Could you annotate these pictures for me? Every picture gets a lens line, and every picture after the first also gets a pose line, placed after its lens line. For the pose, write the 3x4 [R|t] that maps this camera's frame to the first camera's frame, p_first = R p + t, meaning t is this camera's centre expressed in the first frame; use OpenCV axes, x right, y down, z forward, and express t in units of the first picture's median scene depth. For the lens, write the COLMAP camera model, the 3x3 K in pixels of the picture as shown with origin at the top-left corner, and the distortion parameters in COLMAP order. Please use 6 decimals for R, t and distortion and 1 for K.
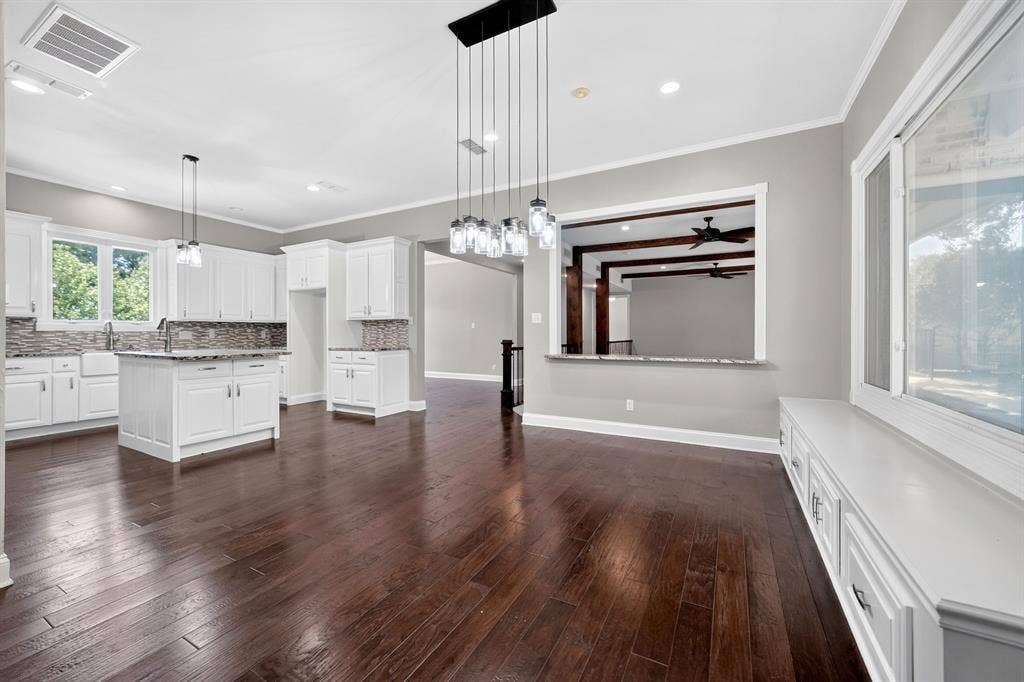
lens RADIAL K [[395.4, 0, 509.4], [0, 395.4, 337.6], [0, 0, 1]] dist [-0.000452, 0.000072]
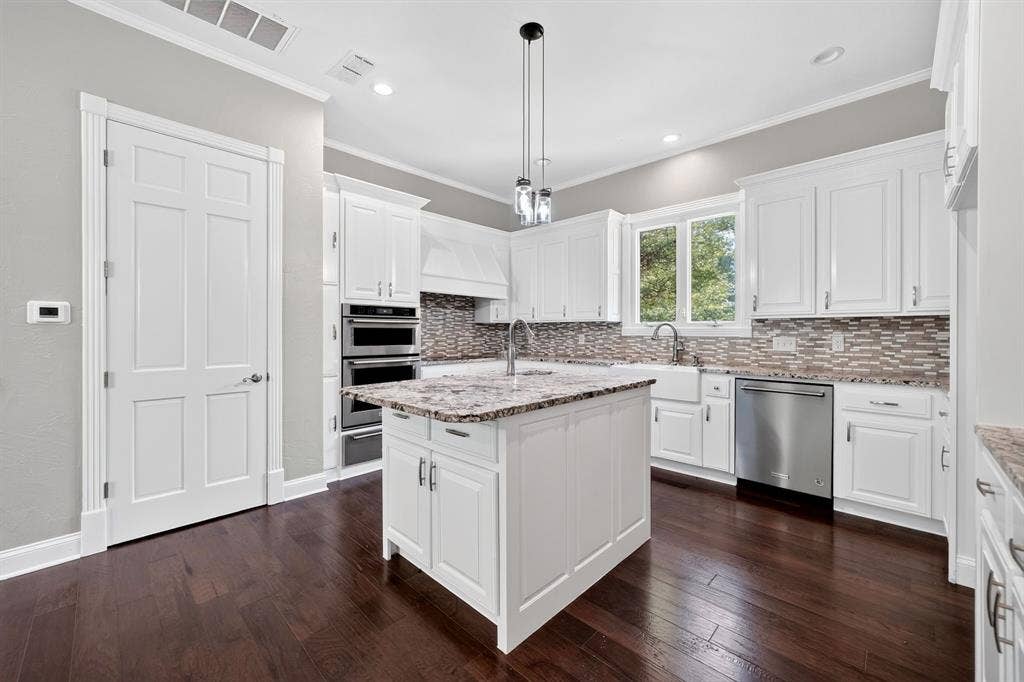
lens RADIAL K [[405.8, 0, 512.0], [0, 405.8, 330.5], [0, 0, 1]] dist [-0.002459, -0.000387]
pose [[-0.252537, -0.005031, -0.967574, -0.195806], [-0.011764, 0.999929, -0.002129, -0.021703], [0.967516, 0.010845, -0.252578, 0.879446]]
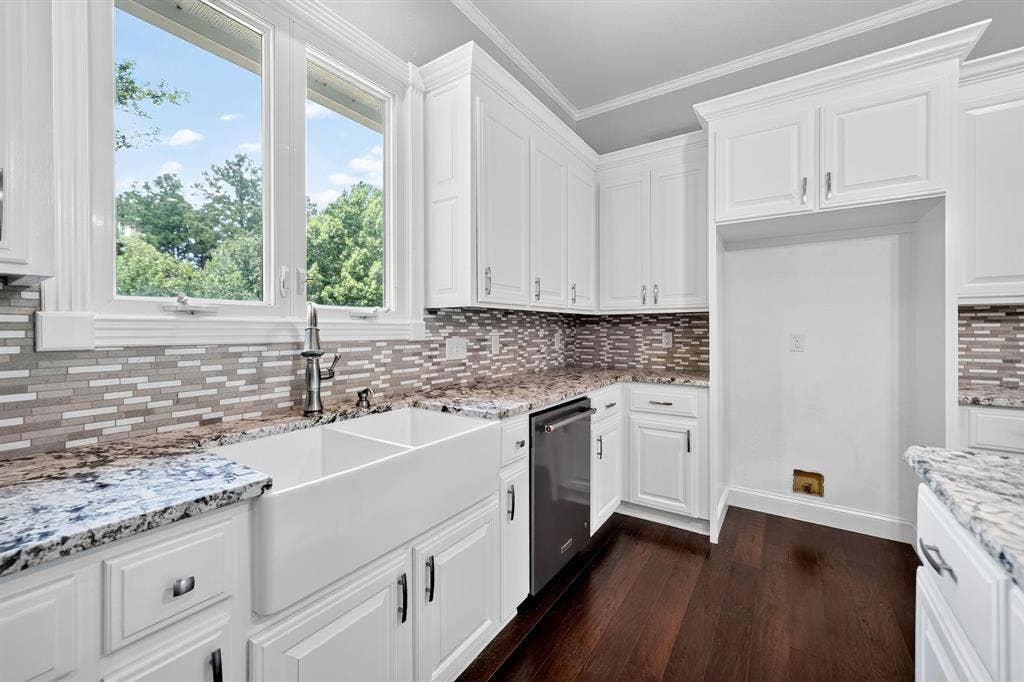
lens RADIAL K [[405.8, 0, 512.0], [0, 405.8, 330.5], [0, 0, 1]] dist [-0.002459, -0.000387]
pose [[0.994974, -0.000069, -0.100134, -0.831893], [-0.000427, 0.999988, -0.004939, -0.023190], [0.100133, 0.004957, 0.994962, 0.727374]]
